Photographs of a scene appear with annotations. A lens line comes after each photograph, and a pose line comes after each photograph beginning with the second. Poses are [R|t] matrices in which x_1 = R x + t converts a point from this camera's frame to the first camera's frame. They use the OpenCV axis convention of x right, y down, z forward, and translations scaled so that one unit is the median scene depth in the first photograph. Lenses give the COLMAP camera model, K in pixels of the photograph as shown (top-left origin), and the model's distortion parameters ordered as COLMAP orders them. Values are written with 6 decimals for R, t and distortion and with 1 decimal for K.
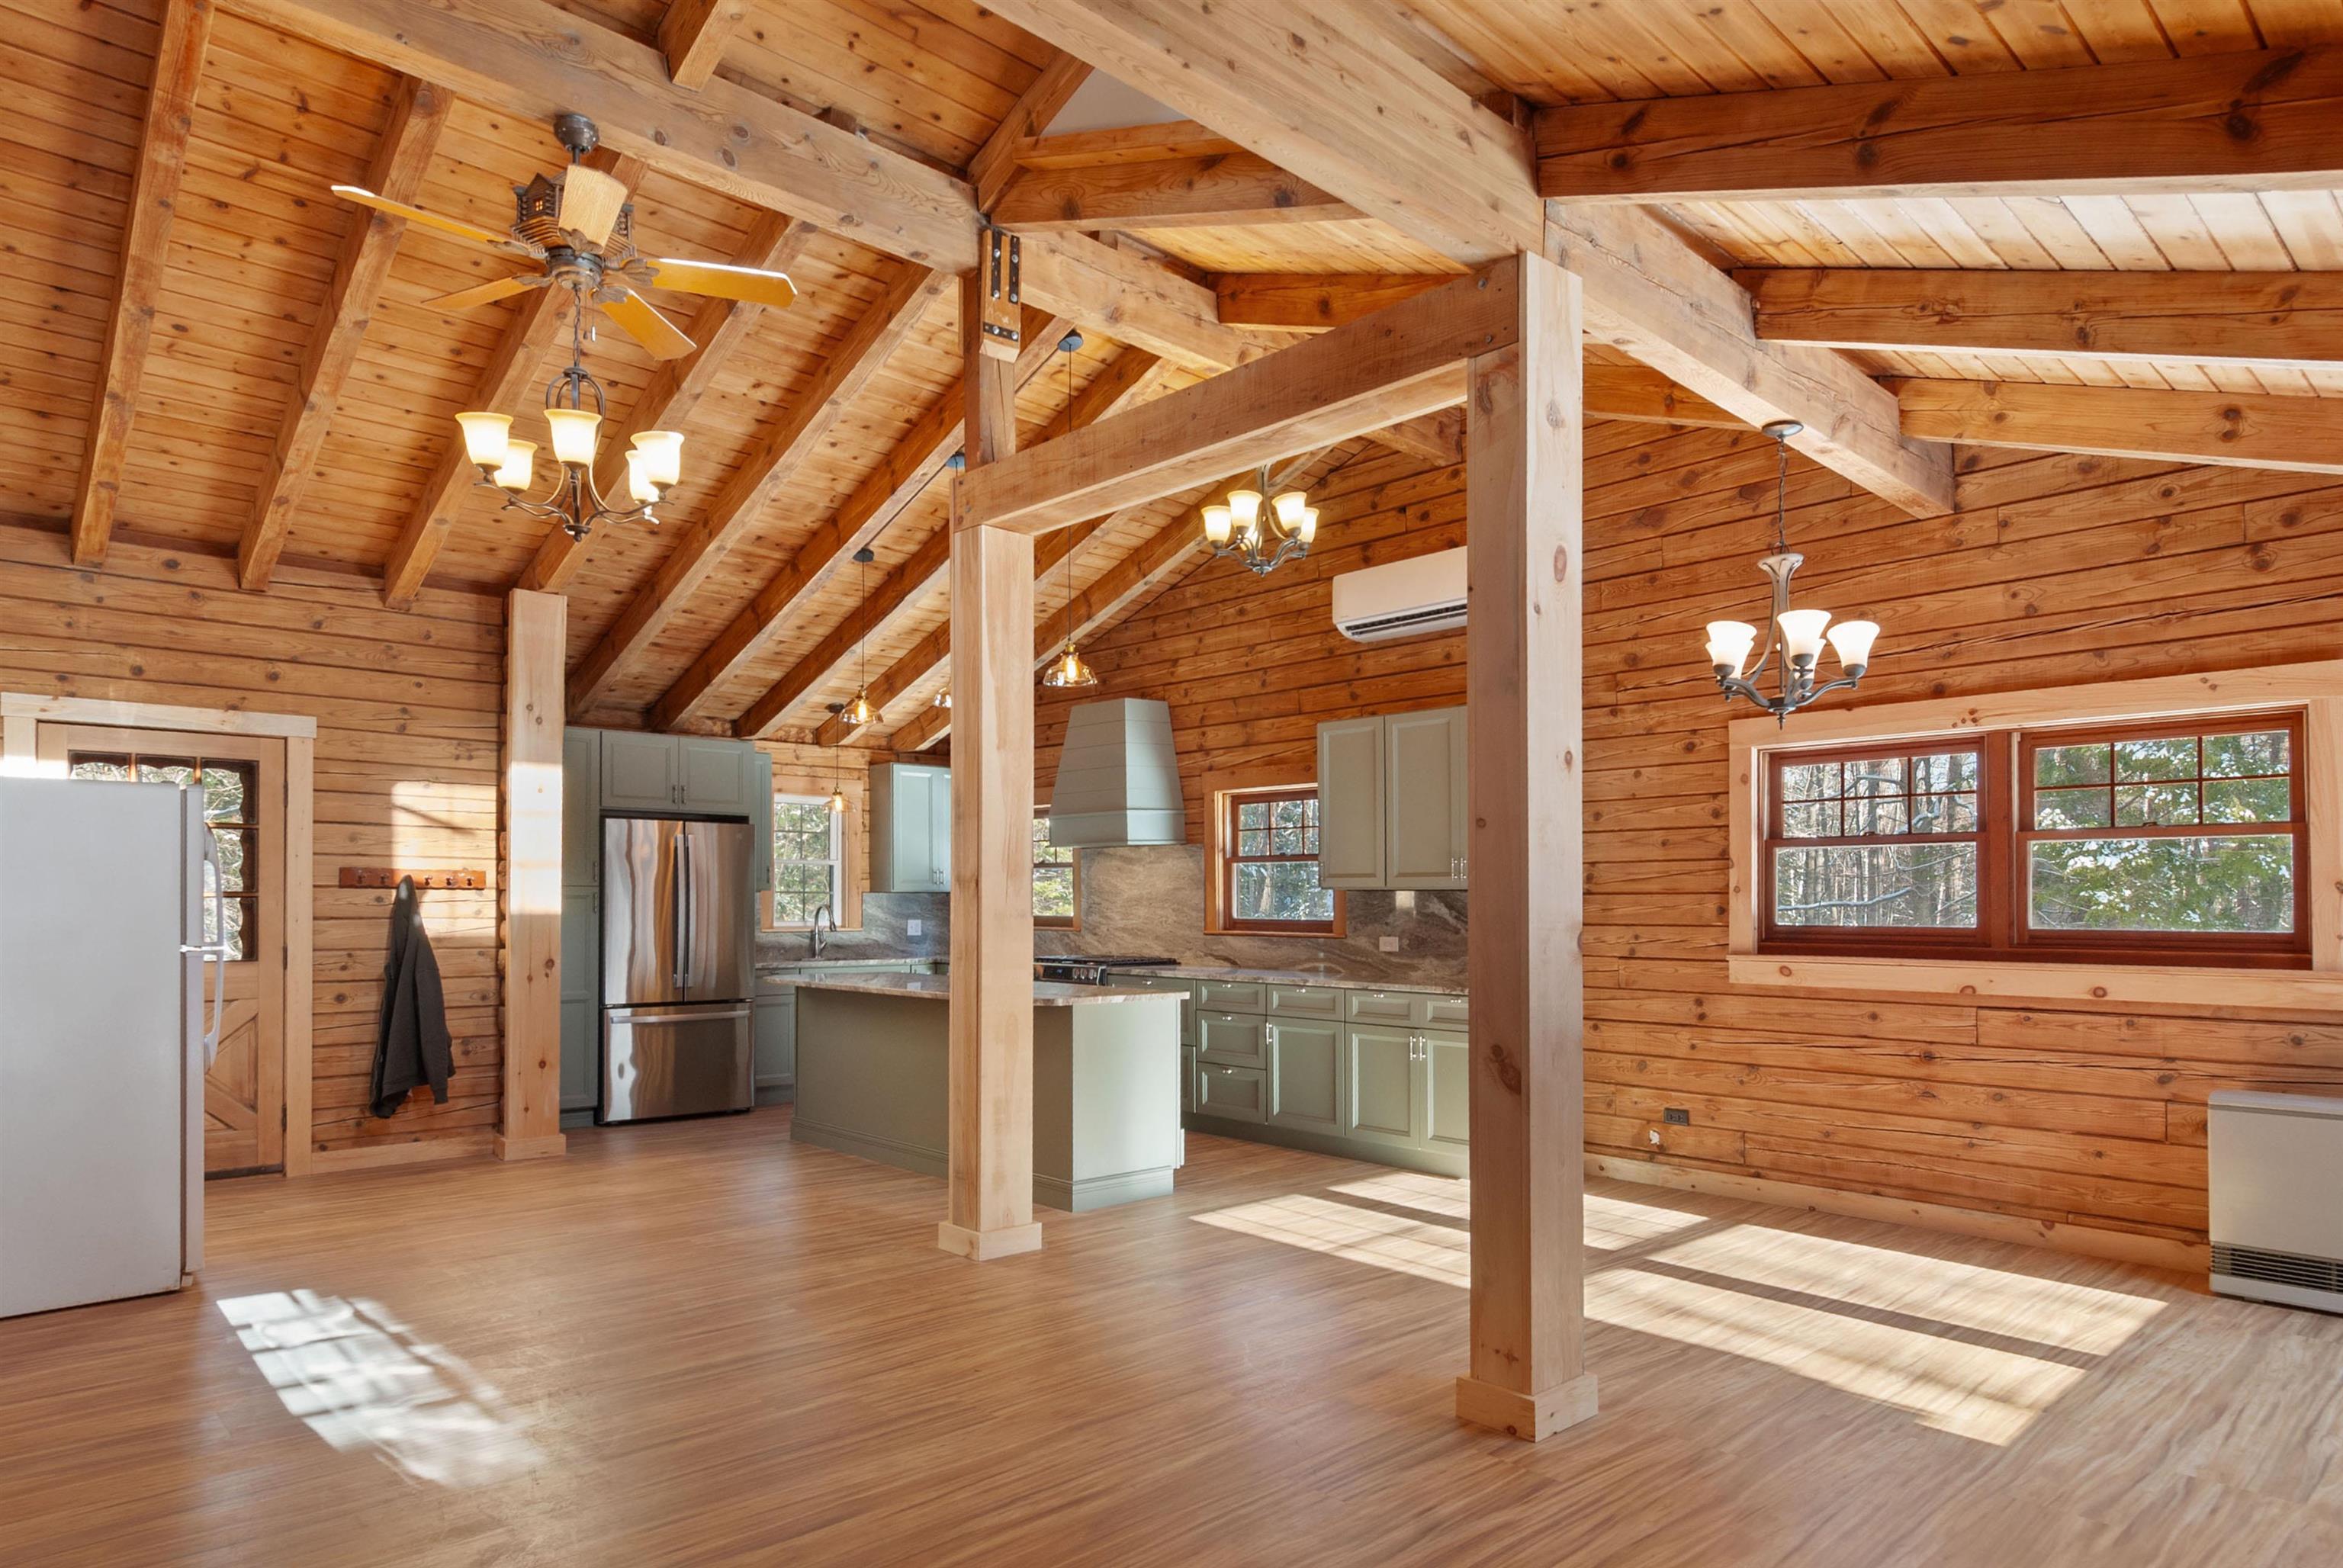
lens RADIAL K [[1356.0, 0, 1153.3], [0, 1356.0, 888.9], [0, 0, 1]] dist [-0.000638, -0.006968]
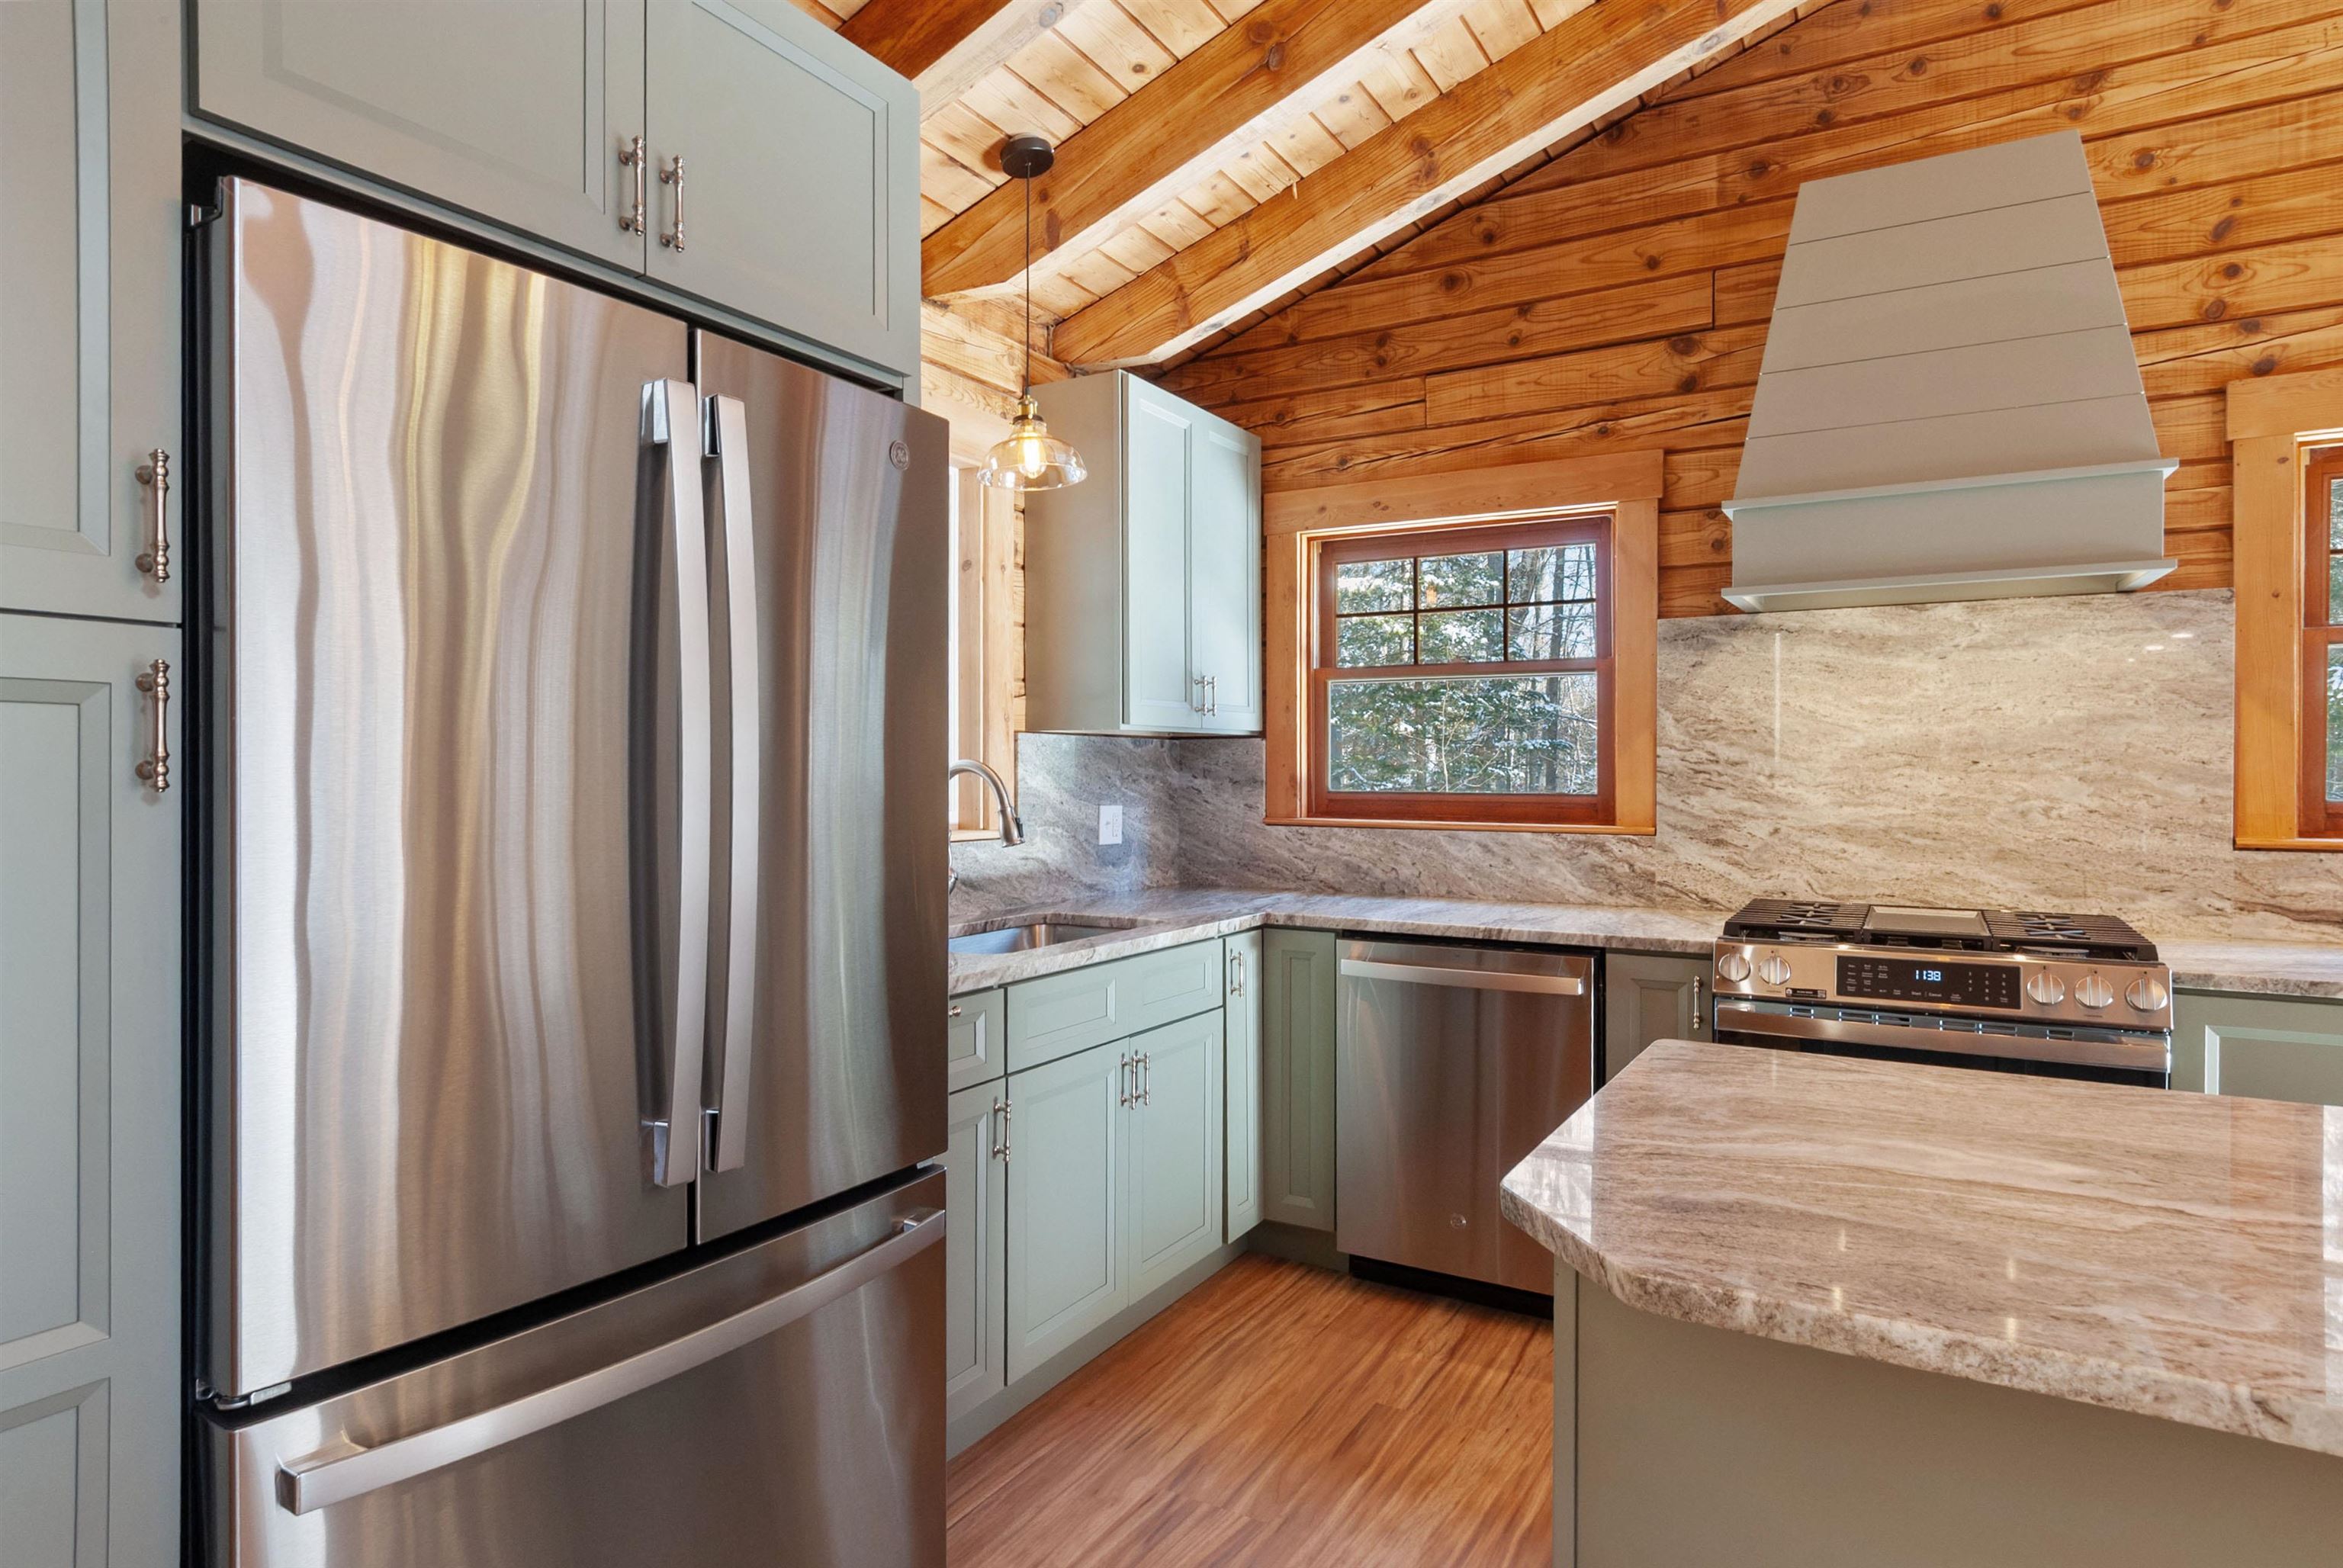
lens RADIAL K [[1278.3, 0, 1171.5], [0, 1278.3, 784.0], [0, 0, 1]] dist [-0.002115, -0.001128]
pose [[0.956189, -0.002275, 0.292742, -0.428290], [-0.003000, 0.999841, 0.017569, 0.016193], [-0.292736, -0.017677, 0.956030, 1.031450]]
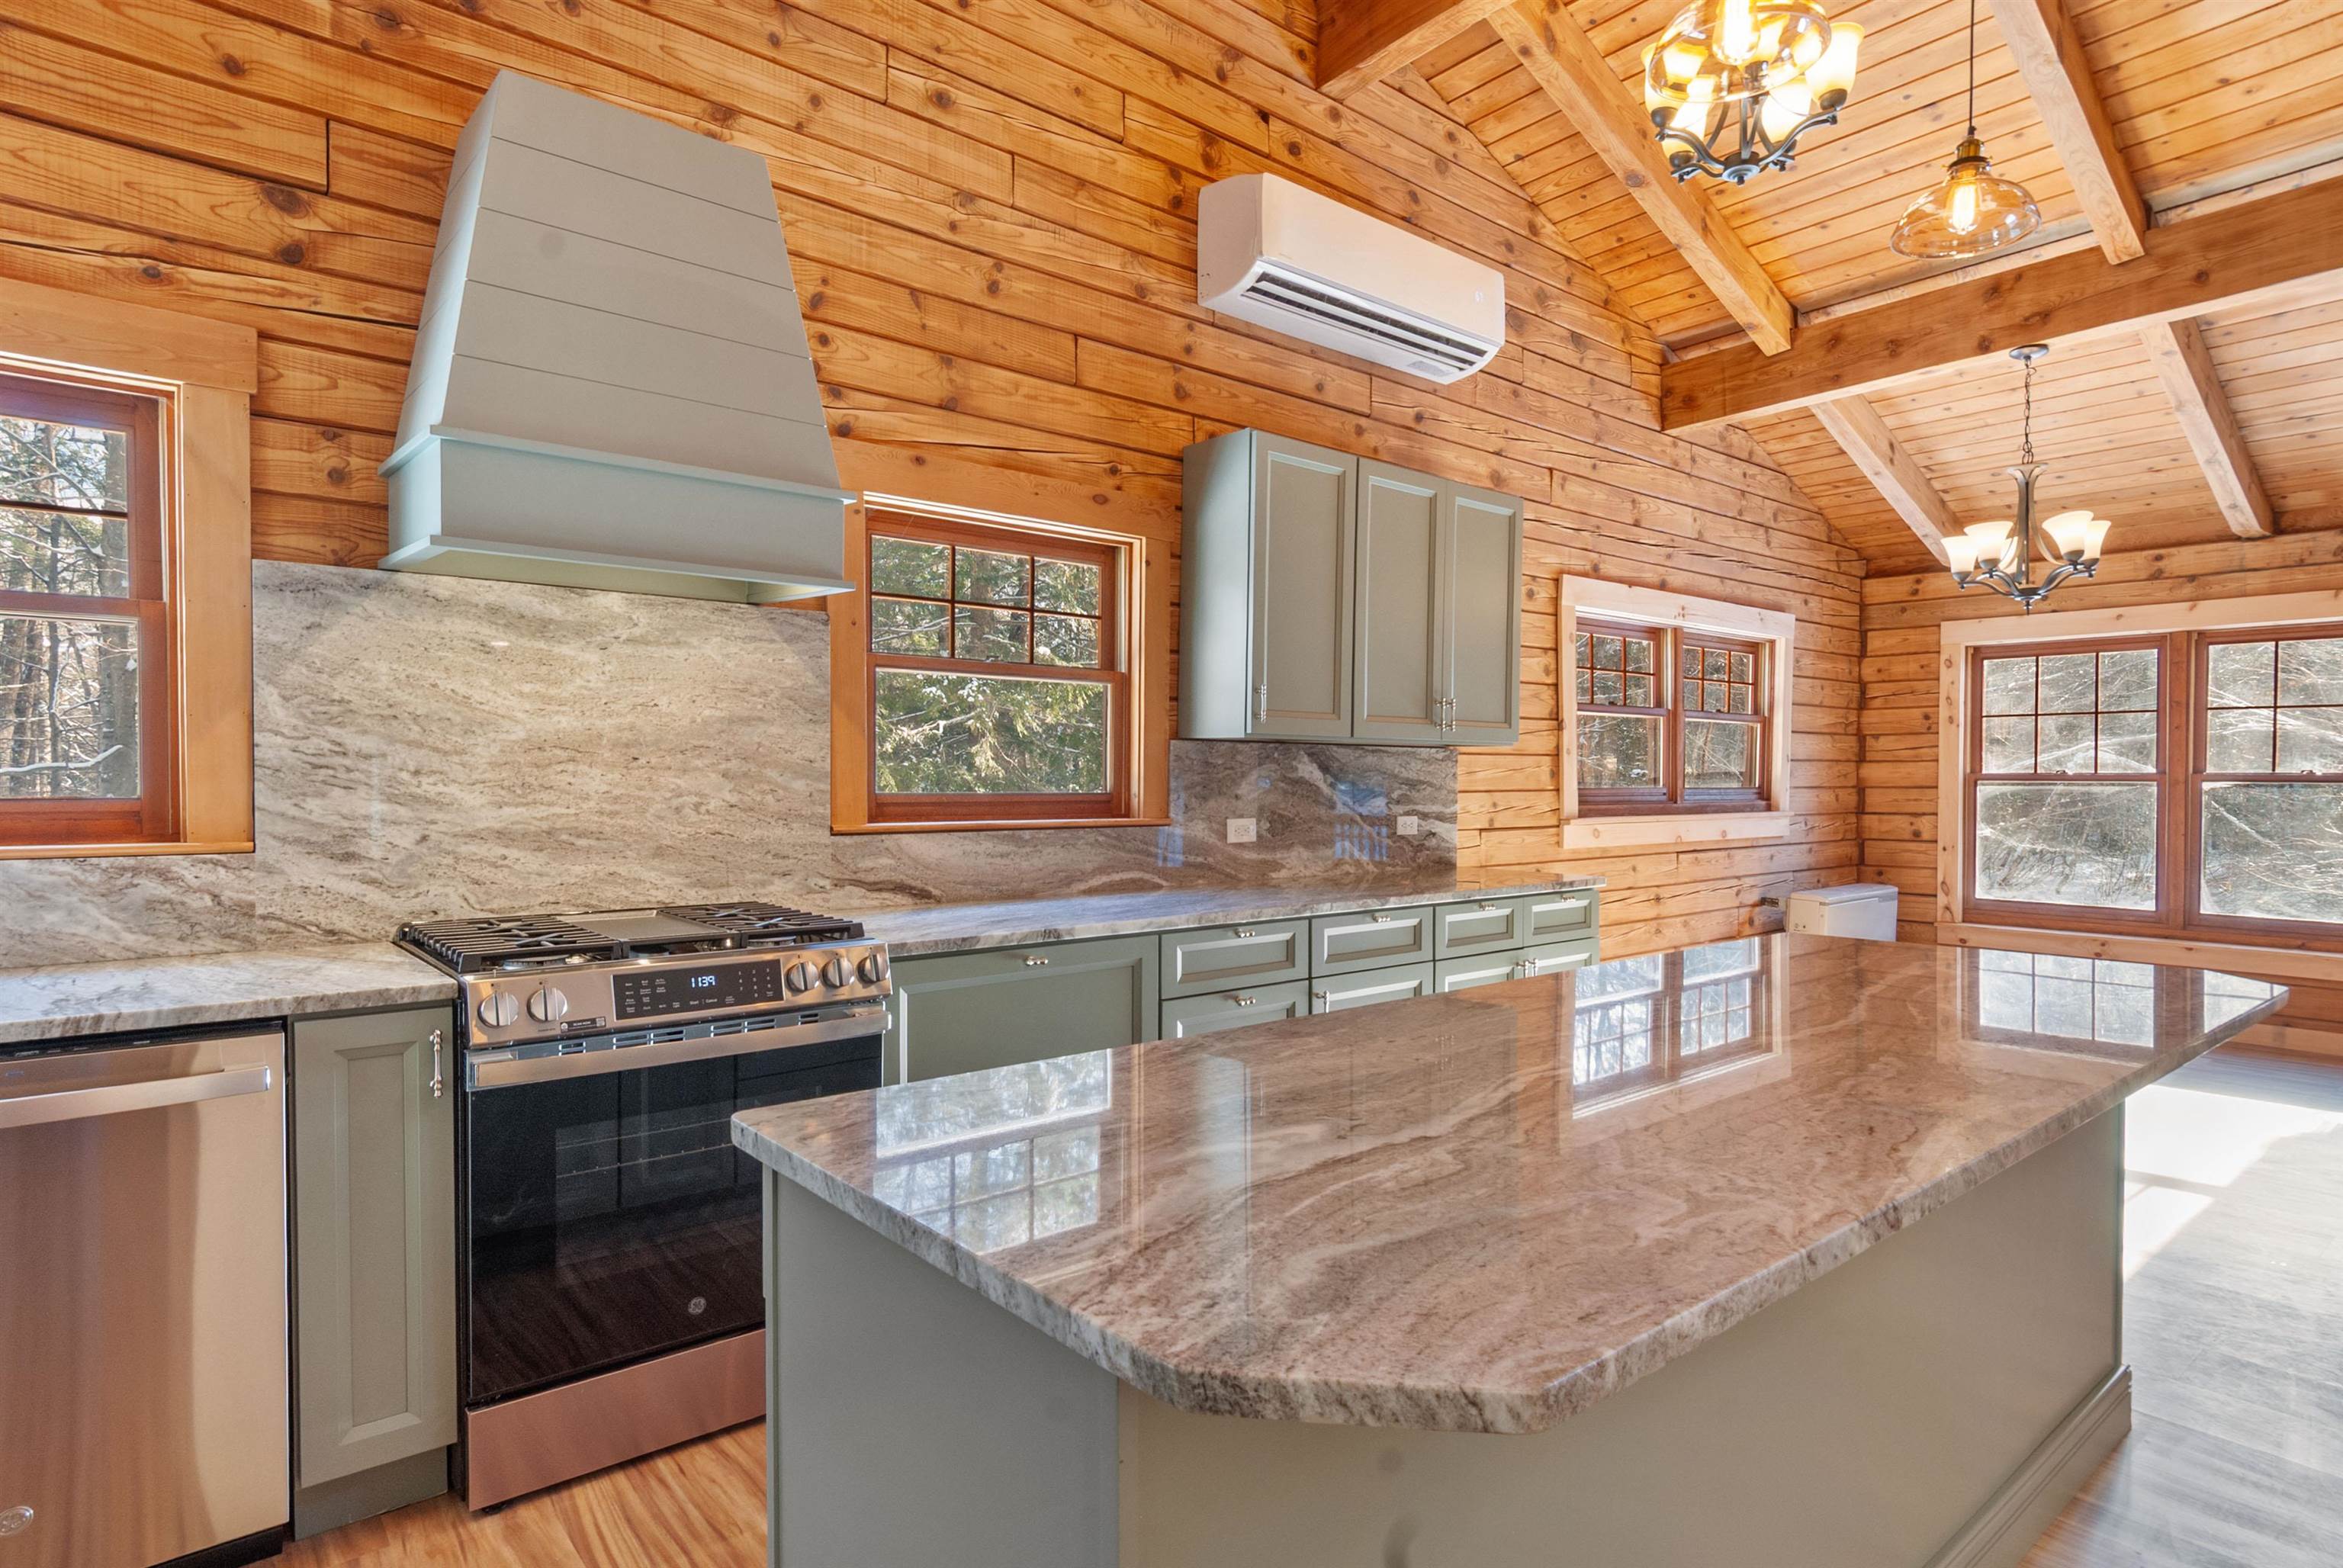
lens RADIAL K [[1250.0, 0, 1178.4], [0, 1250.0, 800.3], [0, 0, 1]] dist [0.000198, -0.001371]
pose [[0.047632, -0.021674, 0.998630, -0.449458], [-0.013339, 0.999662, 0.022332, 0.017962], [-0.998776, -0.014384, 0.047326, 1.178918]]
